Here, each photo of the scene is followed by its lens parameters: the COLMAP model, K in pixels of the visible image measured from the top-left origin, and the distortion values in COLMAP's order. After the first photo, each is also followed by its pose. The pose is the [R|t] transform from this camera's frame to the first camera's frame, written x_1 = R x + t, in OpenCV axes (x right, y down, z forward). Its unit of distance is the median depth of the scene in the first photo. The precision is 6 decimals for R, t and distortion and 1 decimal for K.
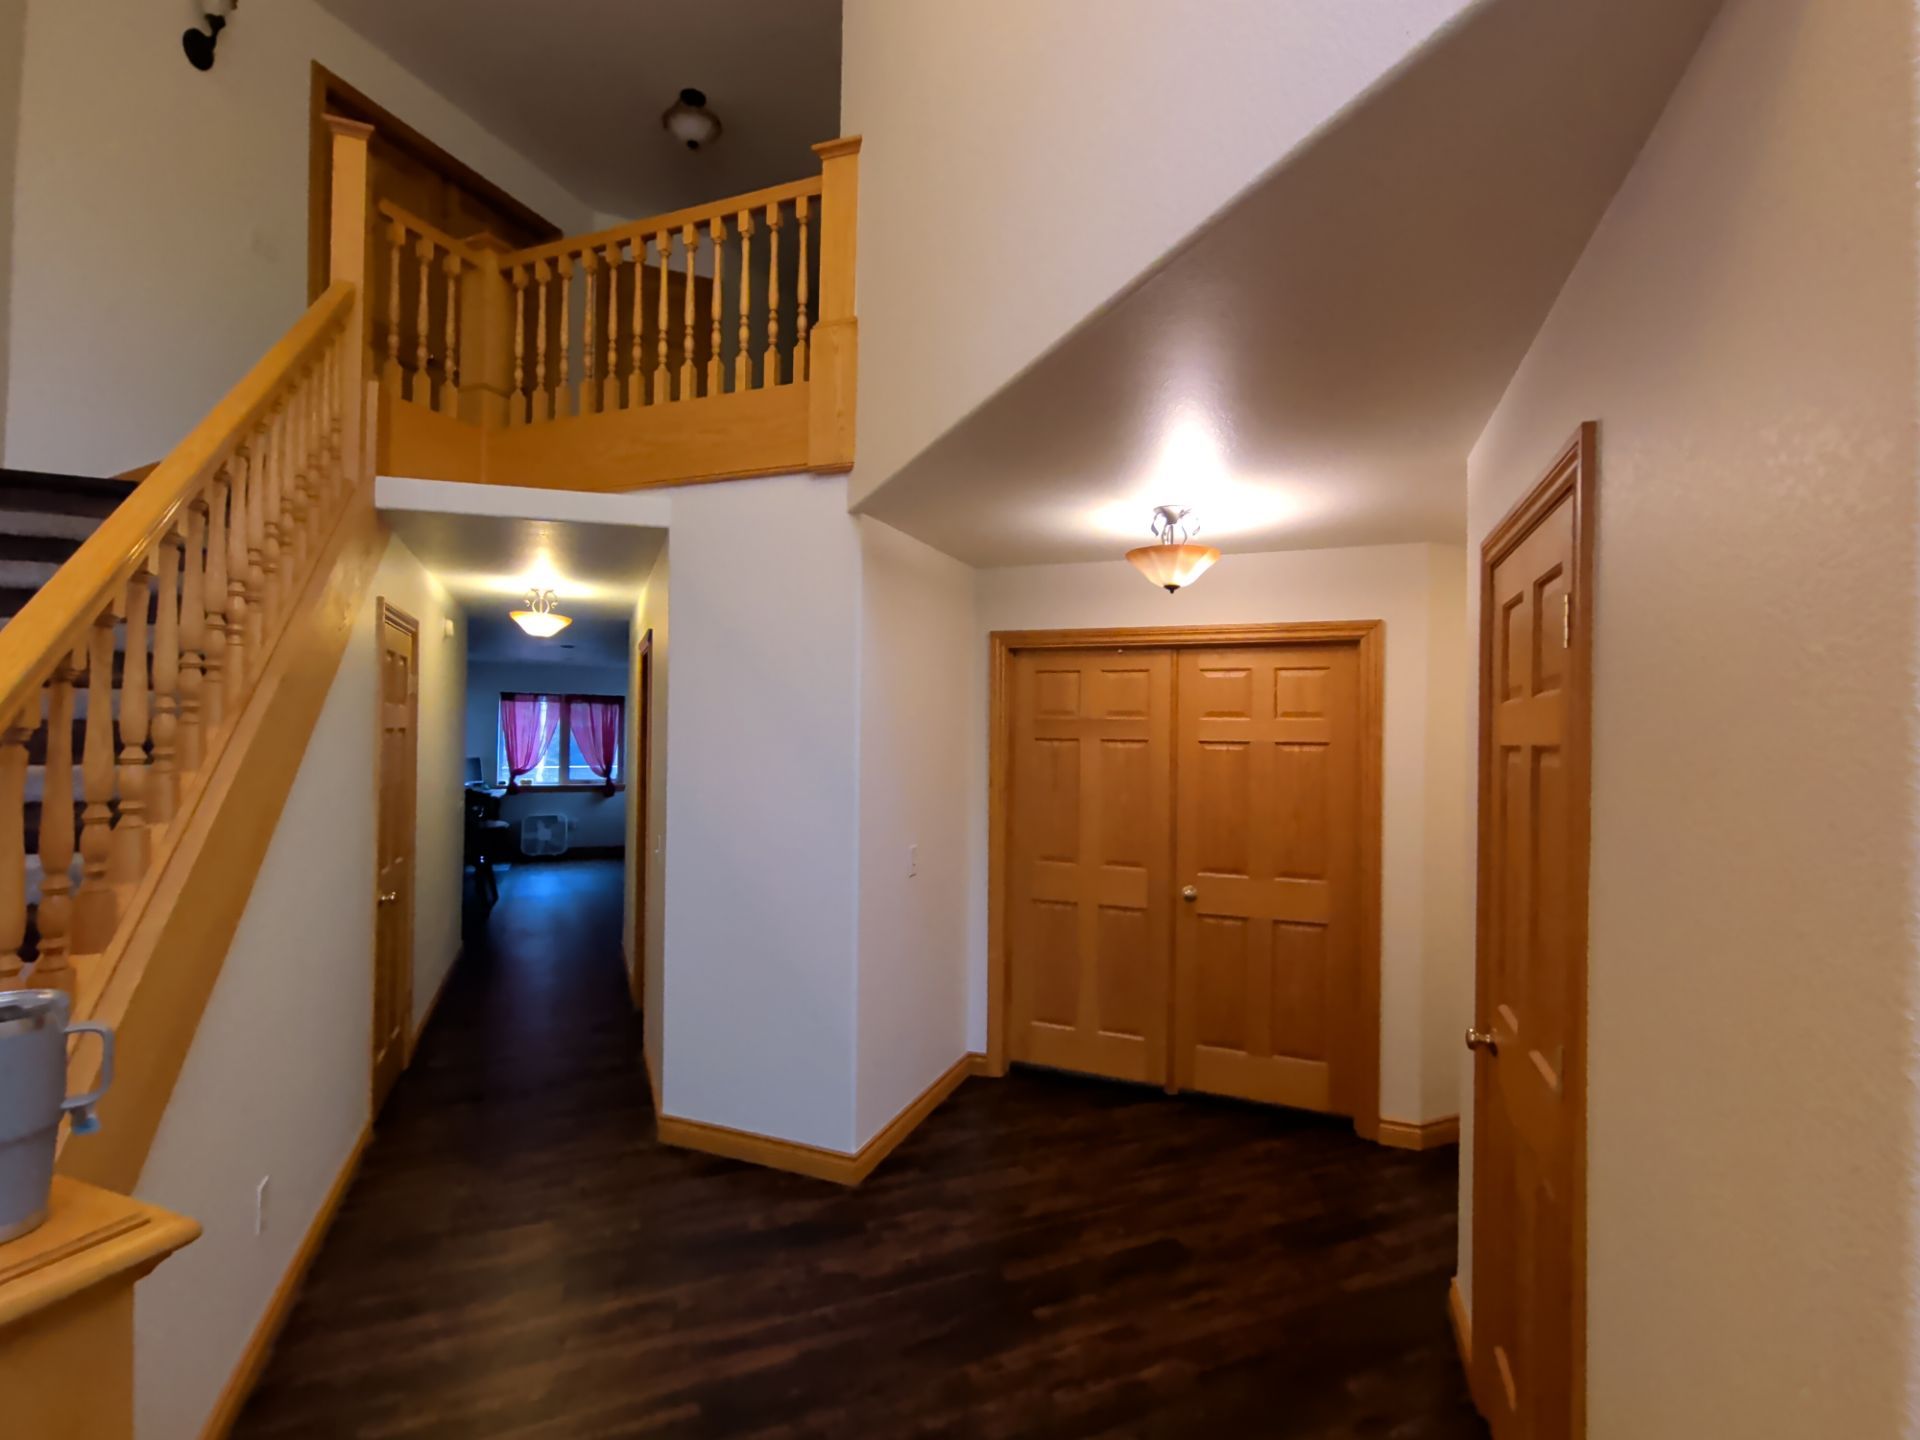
lens RADIAL K [[886.6, 0, 953.4], [0, 886.6, 724.5], [0, 0, 1]] dist [0.007169, -0.000793]
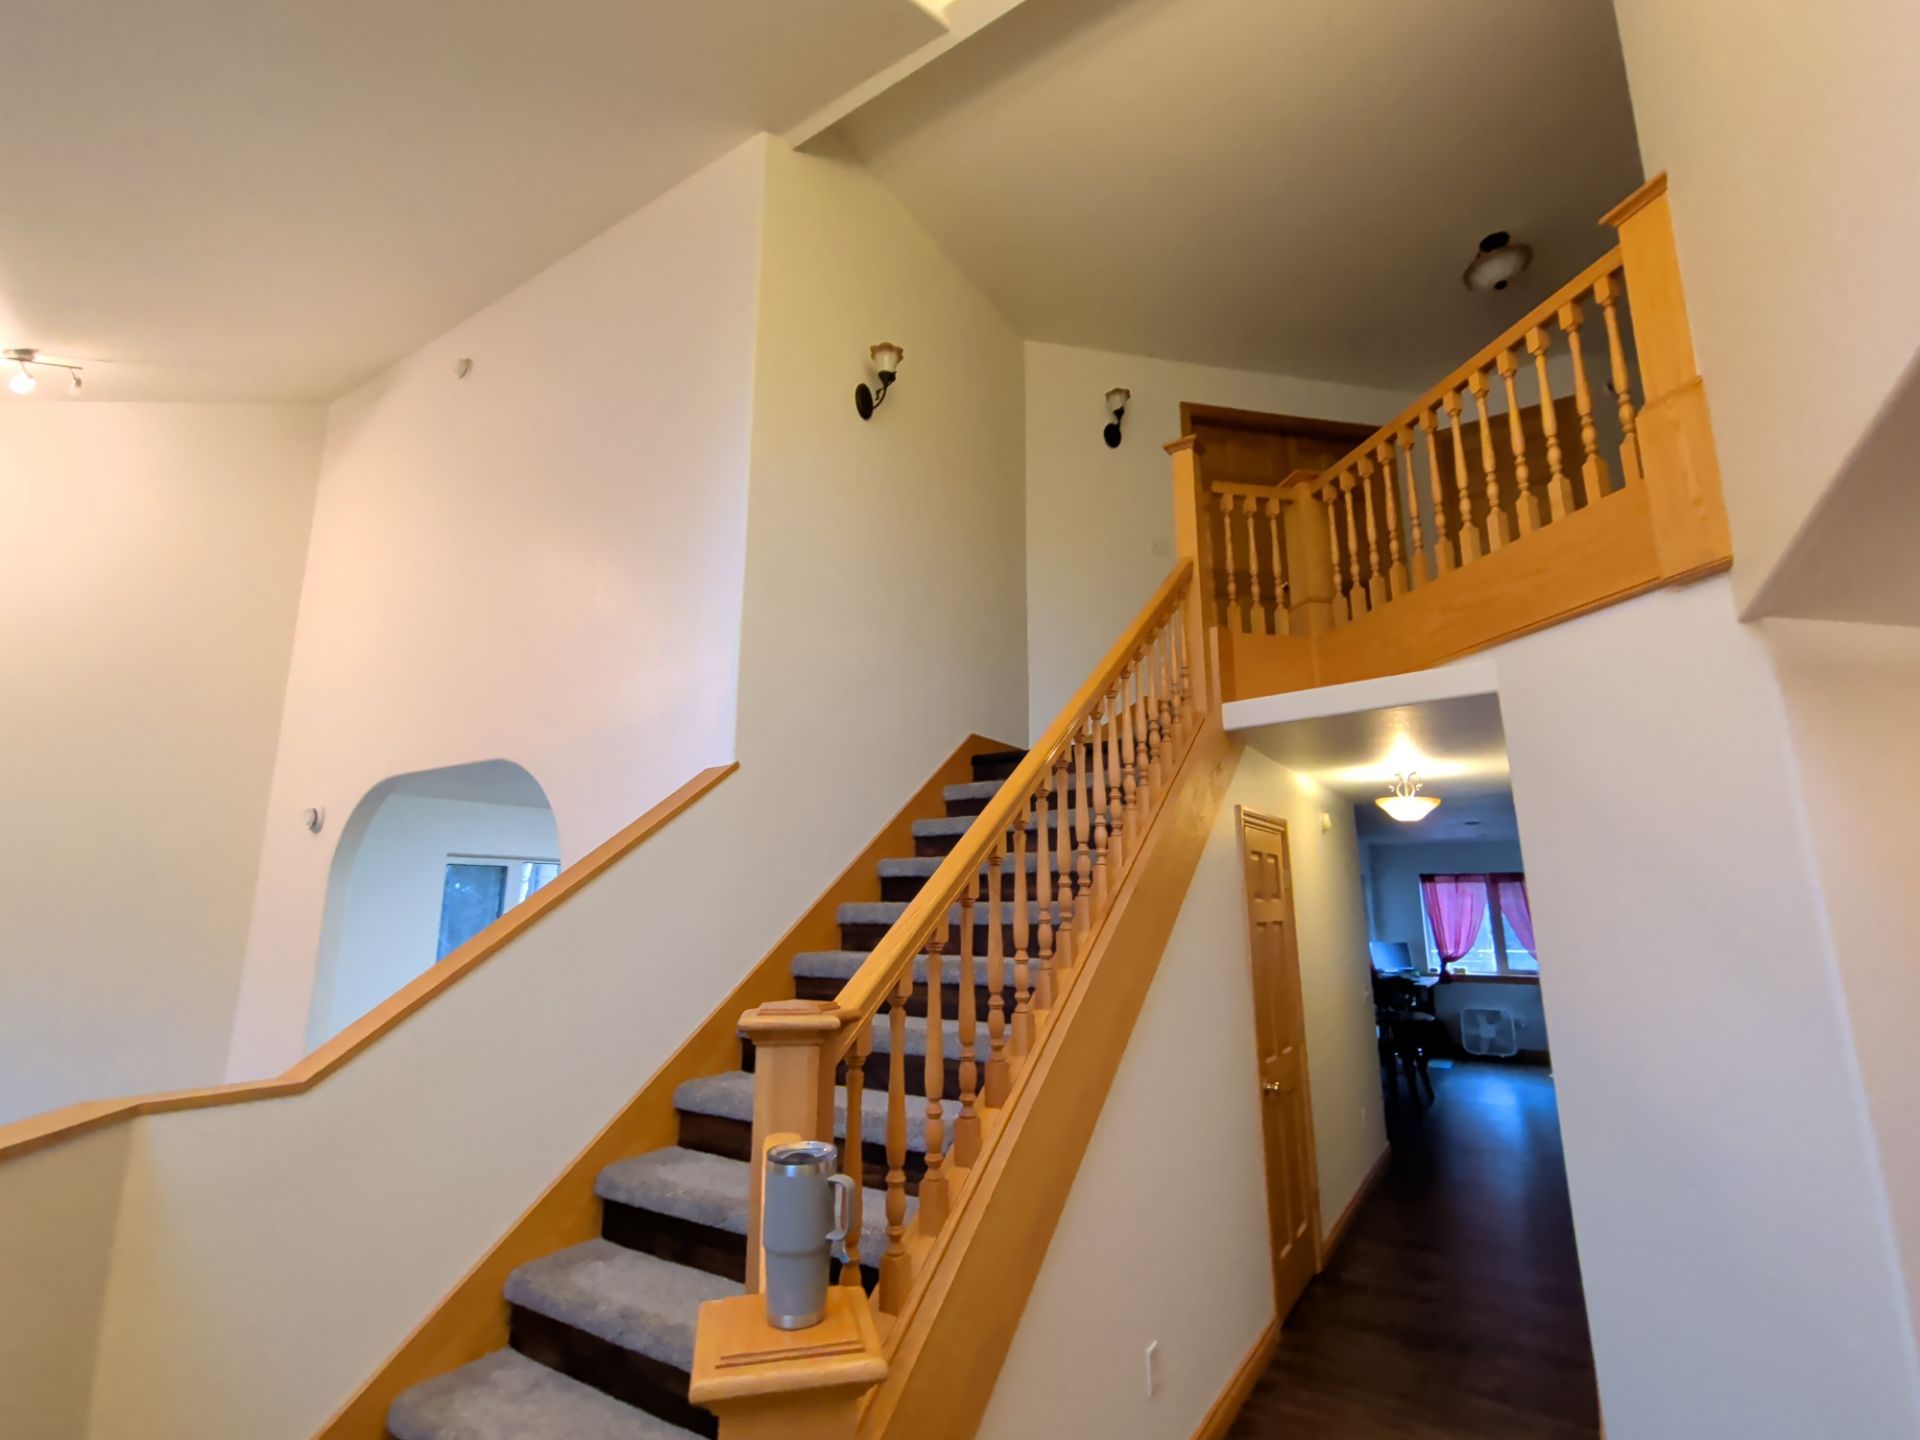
lens RADIAL K [[886.6, 0, 953.4], [0, 886.6, 724.5], [0, 0, 1]] dist [0.007169, -0.000793]
pose [[0.556414, -0.184468, -0.810170, 0.081822], [0.021446, 0.977908, -0.207932, -0.014433], [0.830629, 0.098322, 0.548077, 0.057994]]
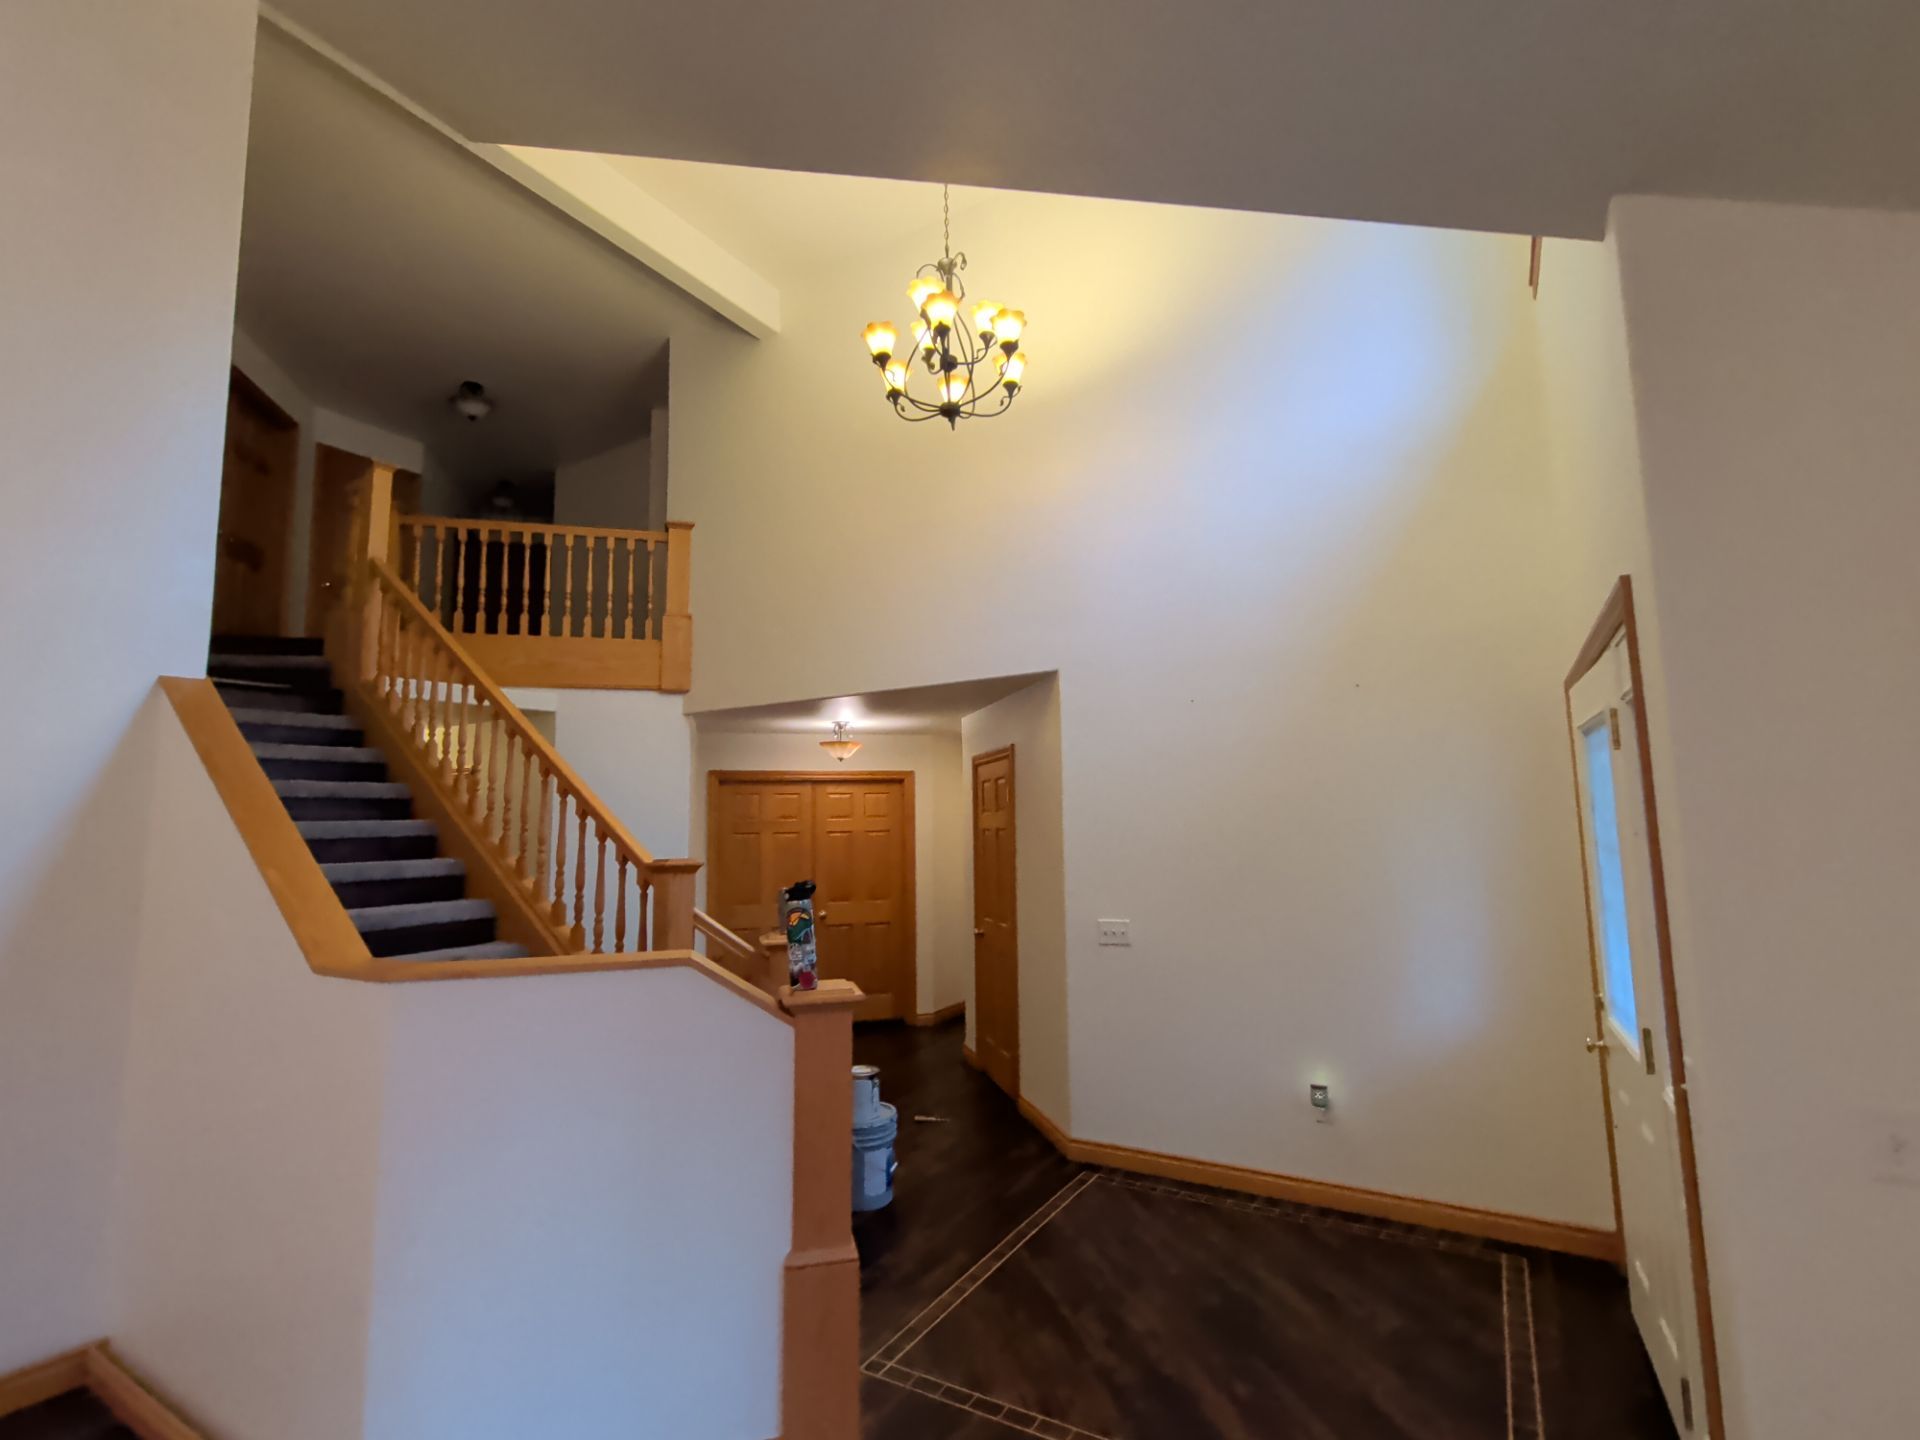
lens RADIAL K [[886.6, 0, 953.4], [0, 886.6, 724.5], [0, 0, 1]] dist [0.007169, -0.000793]
pose [[0.809132, 0.040902, 0.586202, -0.618794], [0.020578, 0.994990, -0.097829, -0.017977], [-0.587267, 0.091220, 0.804237, -0.689923]]
